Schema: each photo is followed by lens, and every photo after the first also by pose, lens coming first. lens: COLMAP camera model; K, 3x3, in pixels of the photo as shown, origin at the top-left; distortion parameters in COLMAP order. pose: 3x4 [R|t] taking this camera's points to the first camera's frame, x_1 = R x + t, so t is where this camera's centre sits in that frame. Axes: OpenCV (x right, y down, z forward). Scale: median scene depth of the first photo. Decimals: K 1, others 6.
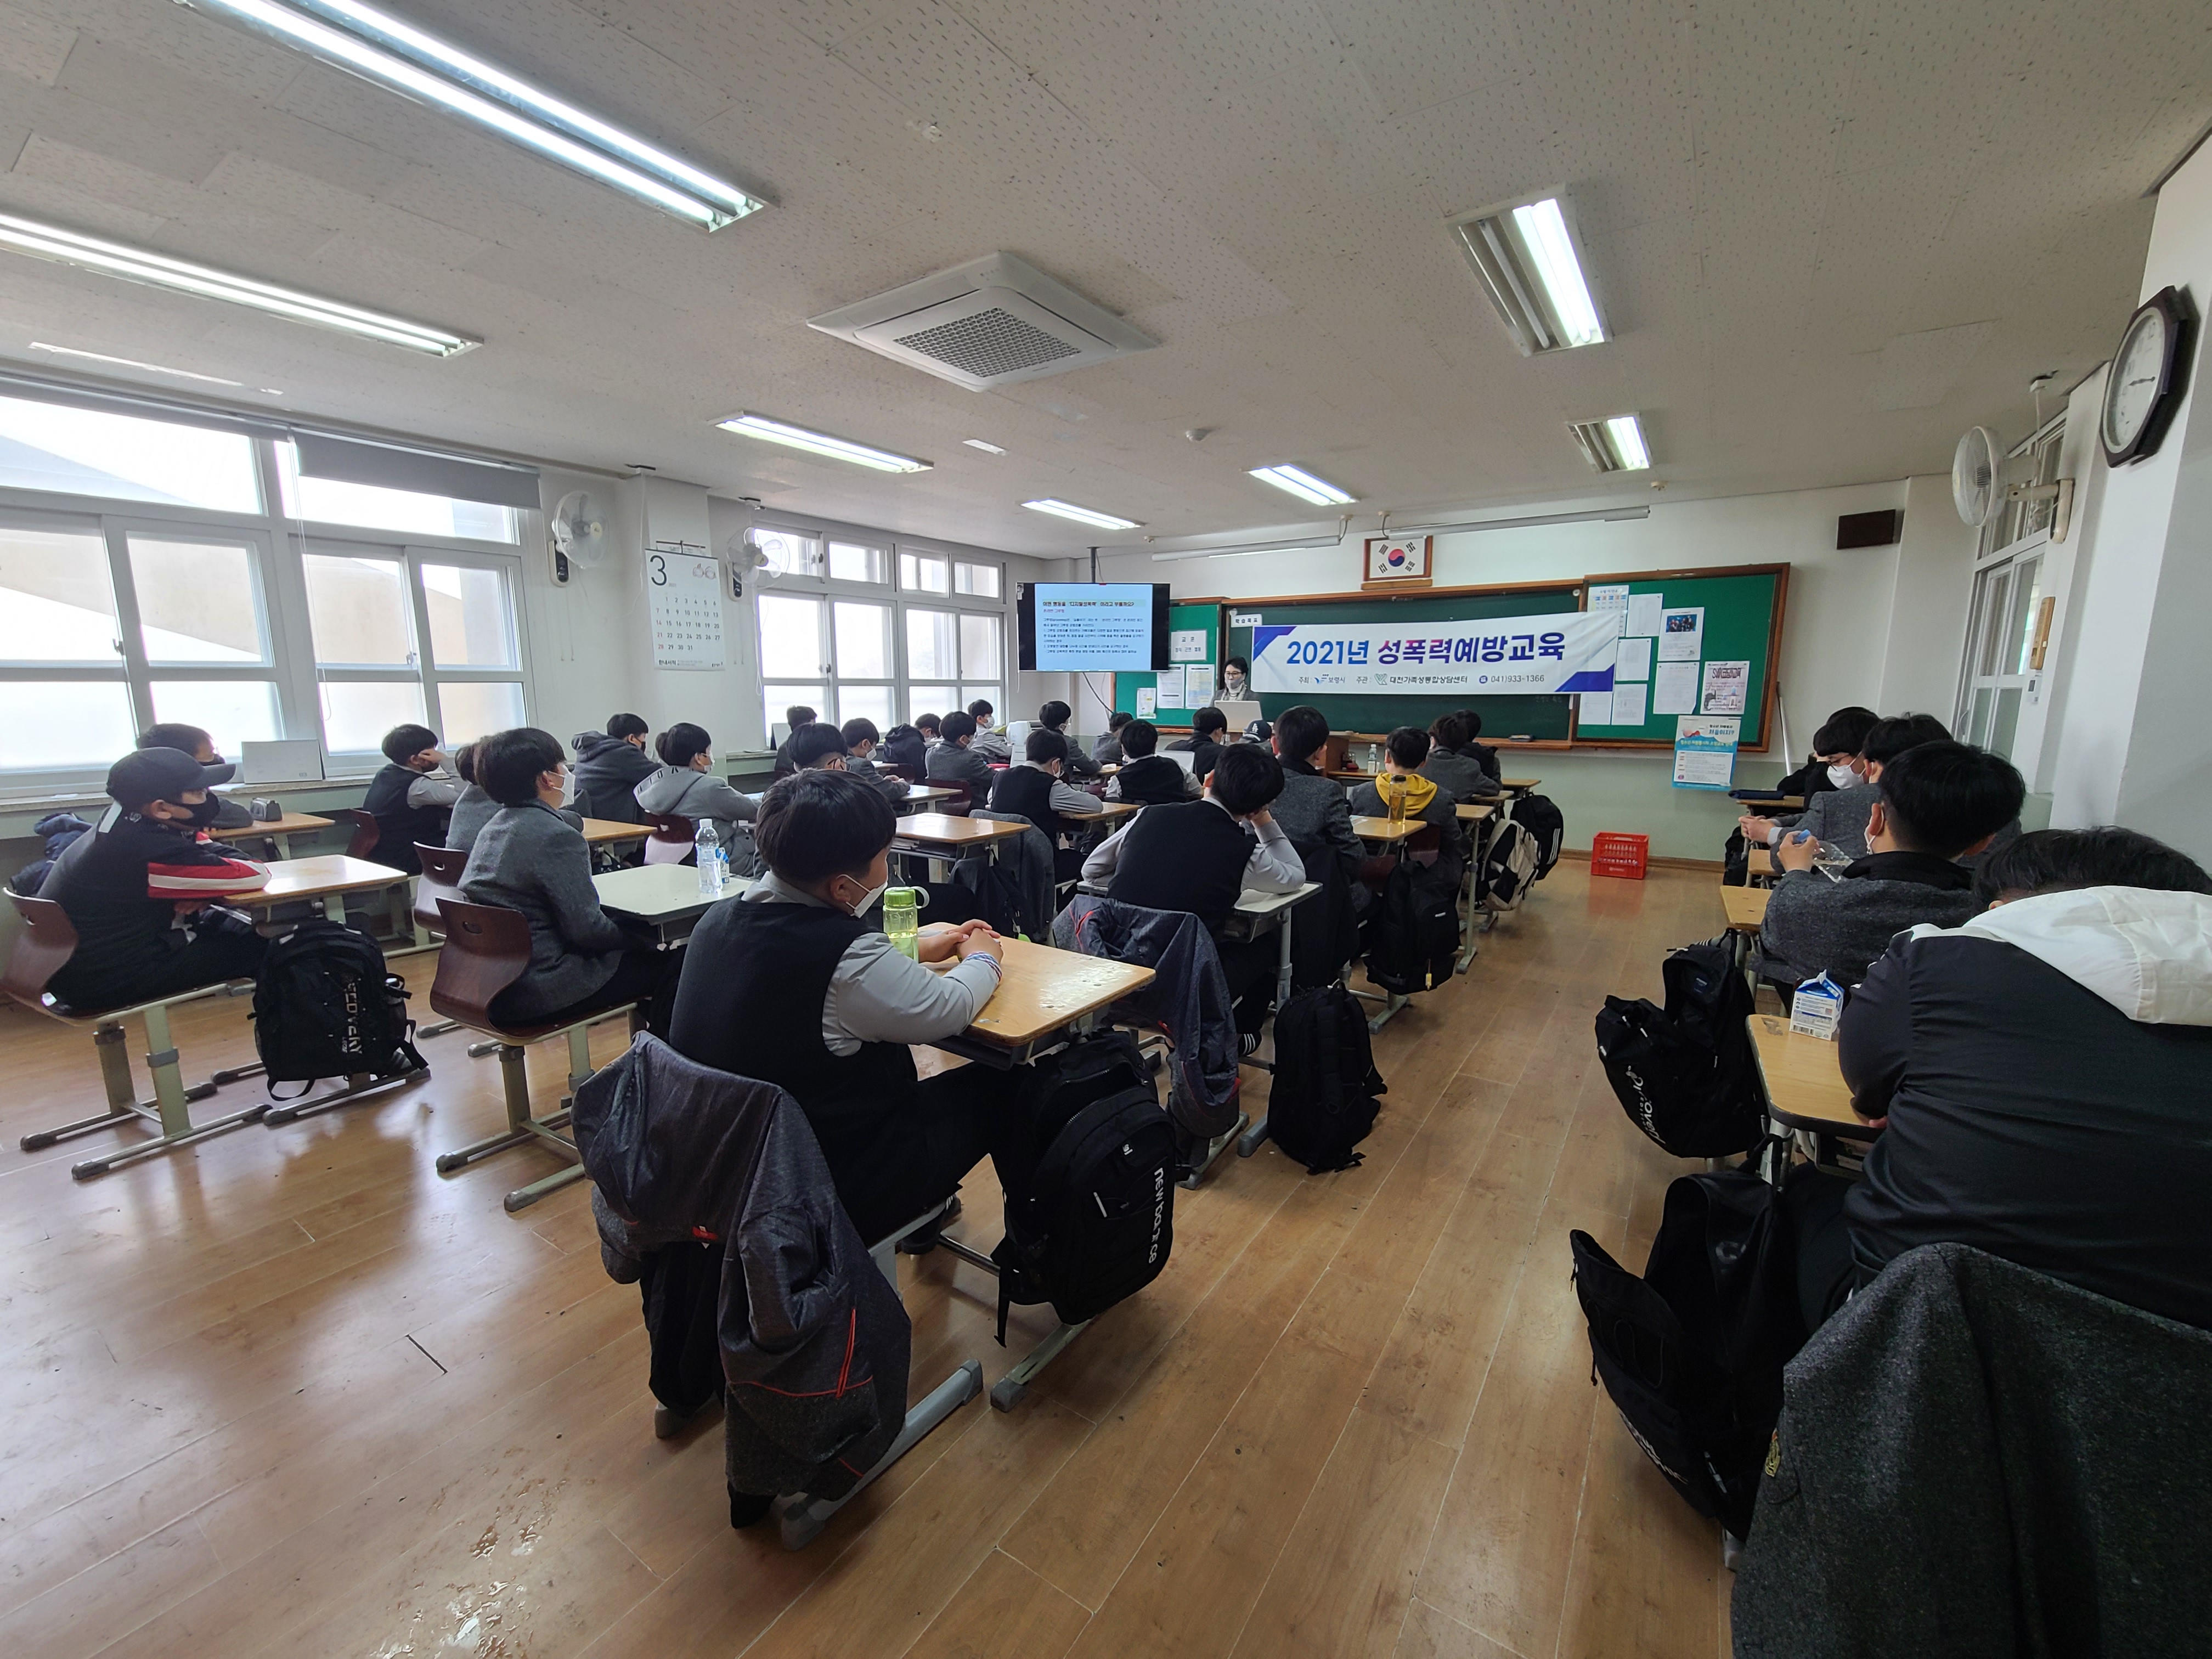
lens RADIAL K [[903.8, 0, 1106.0], [0, 903.8, 829.5], [0, 0, 1]] dist [0.000280, -0.004121]
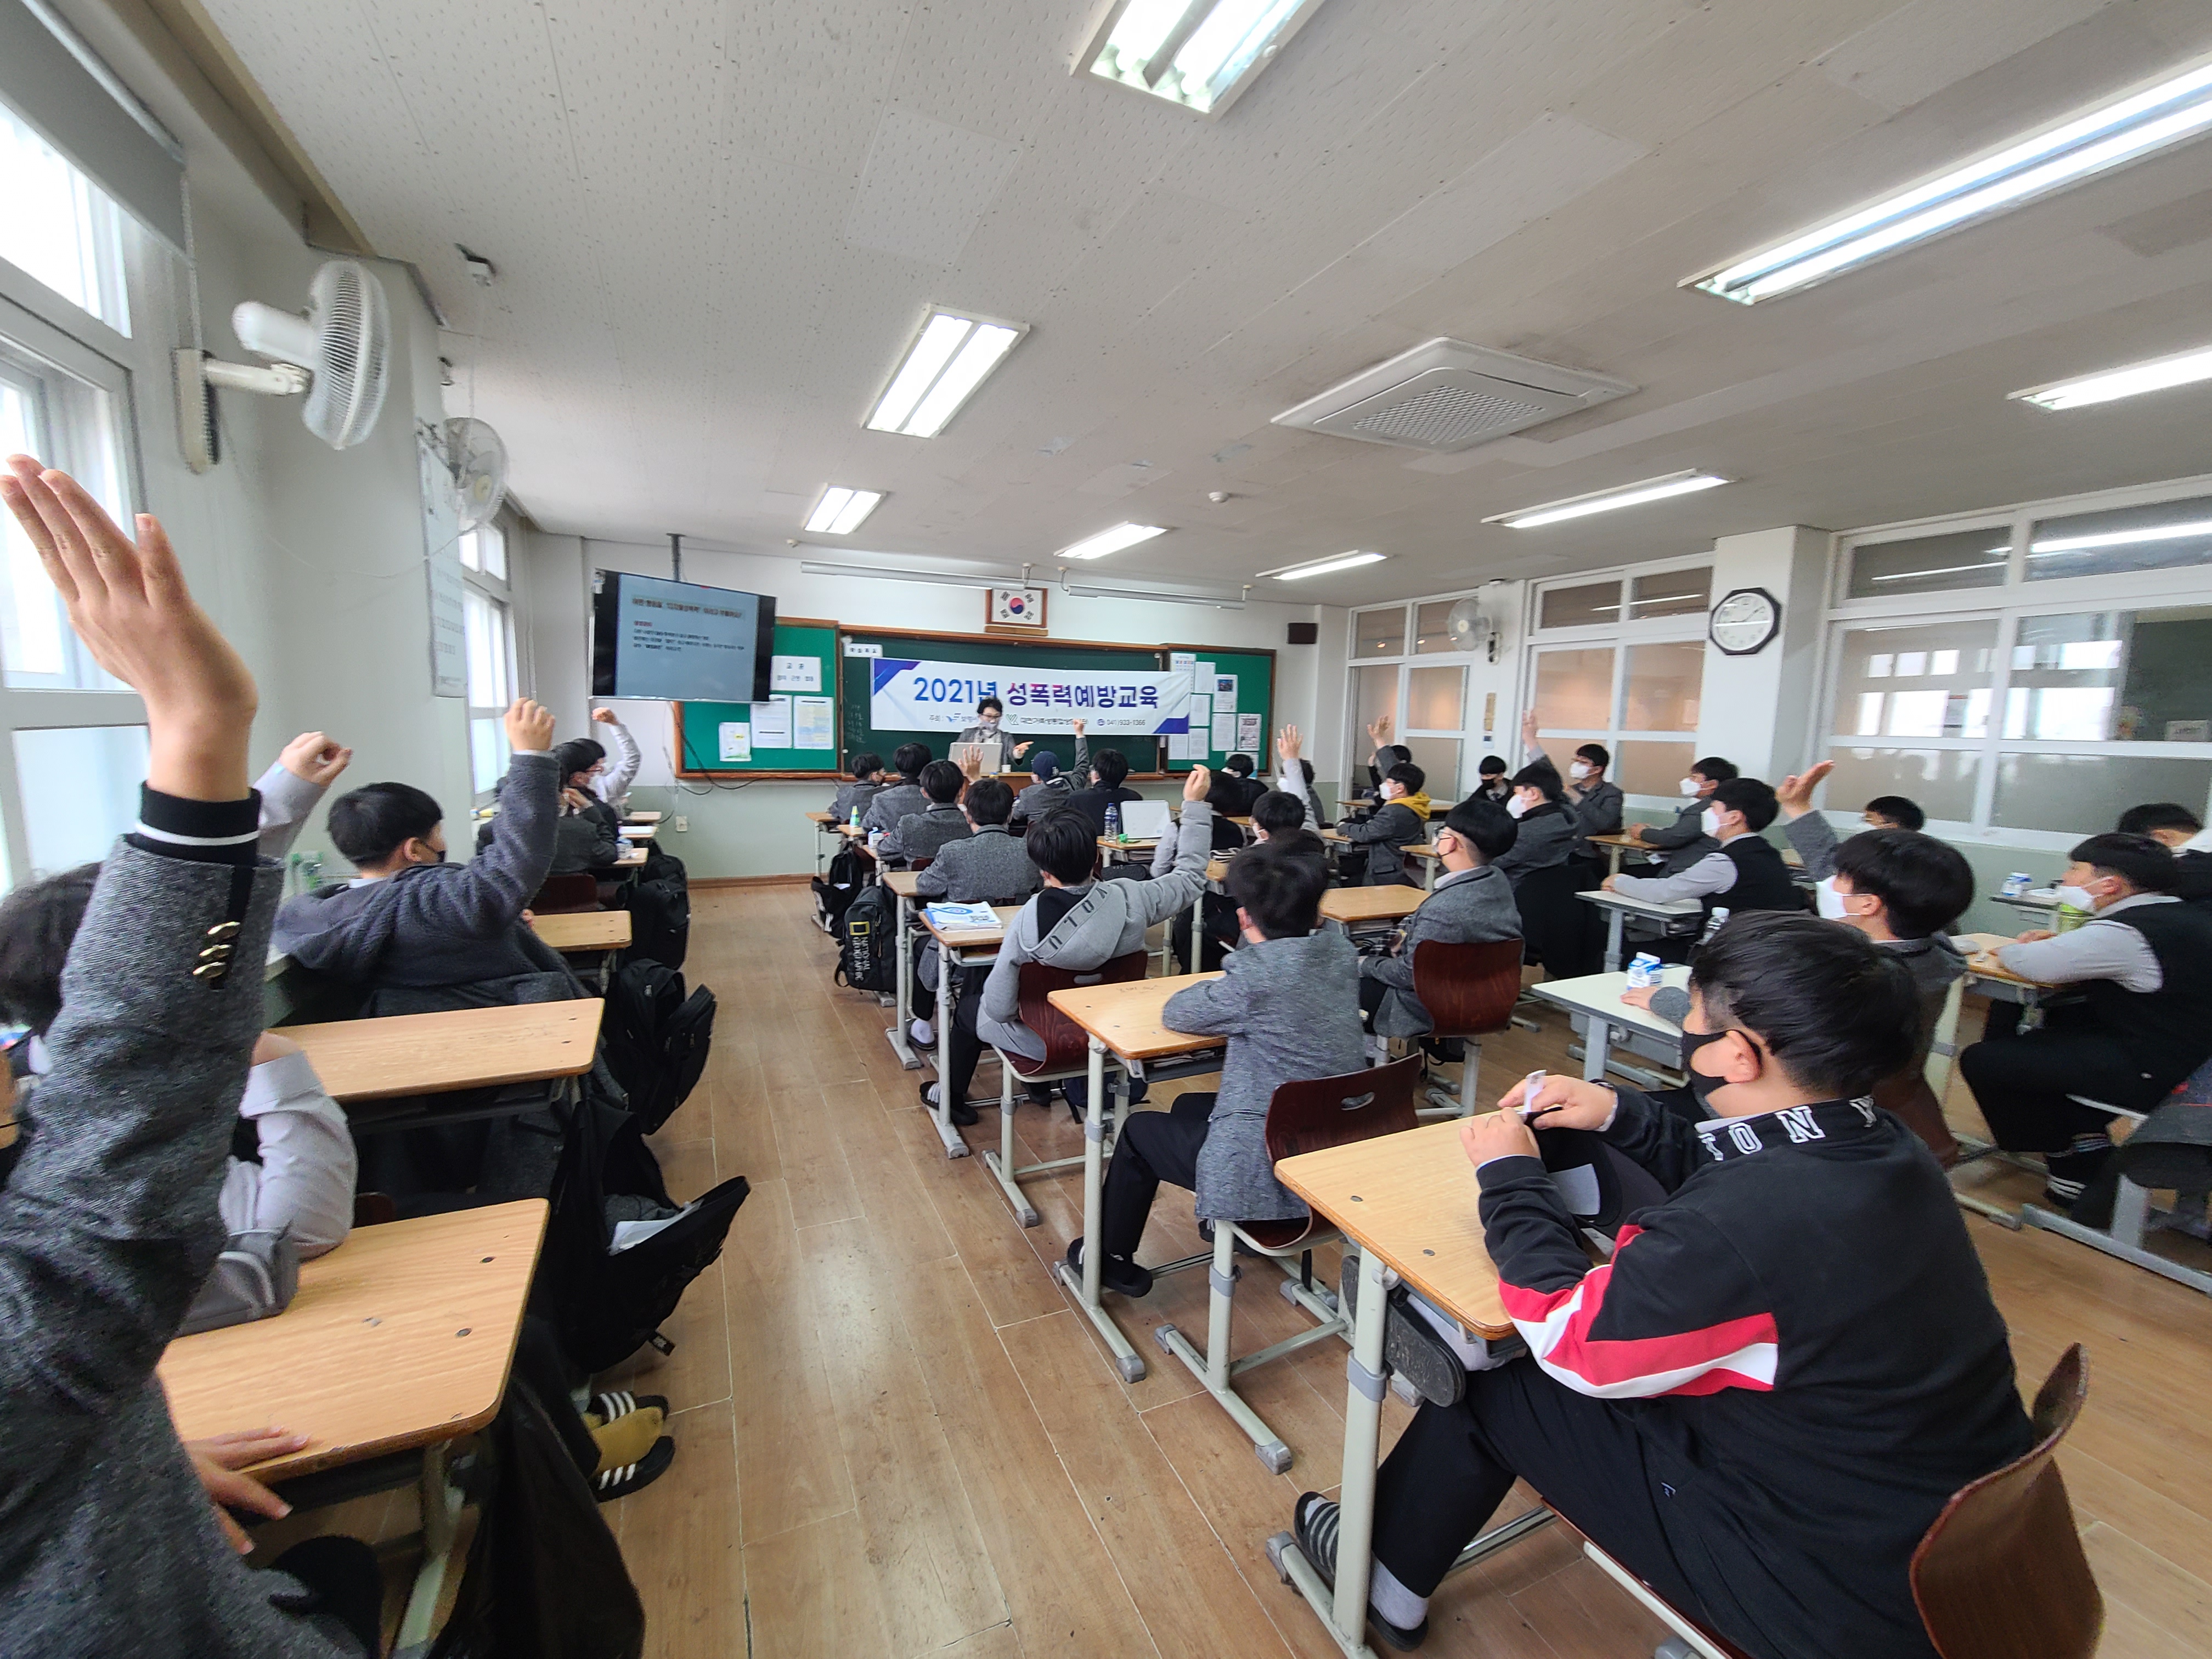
lens RADIAL K [[903.8, 0, 1106.0], [0, 903.8, 829.5], [0, 0, 1]] dist [0.000280, -0.004121]
pose [[0.526670, -0.088271, 0.845474, -0.541137], [0.110044, 0.993305, 0.035156, -0.065555], [-0.842917, 0.074524, 0.532858, 0.364889]]
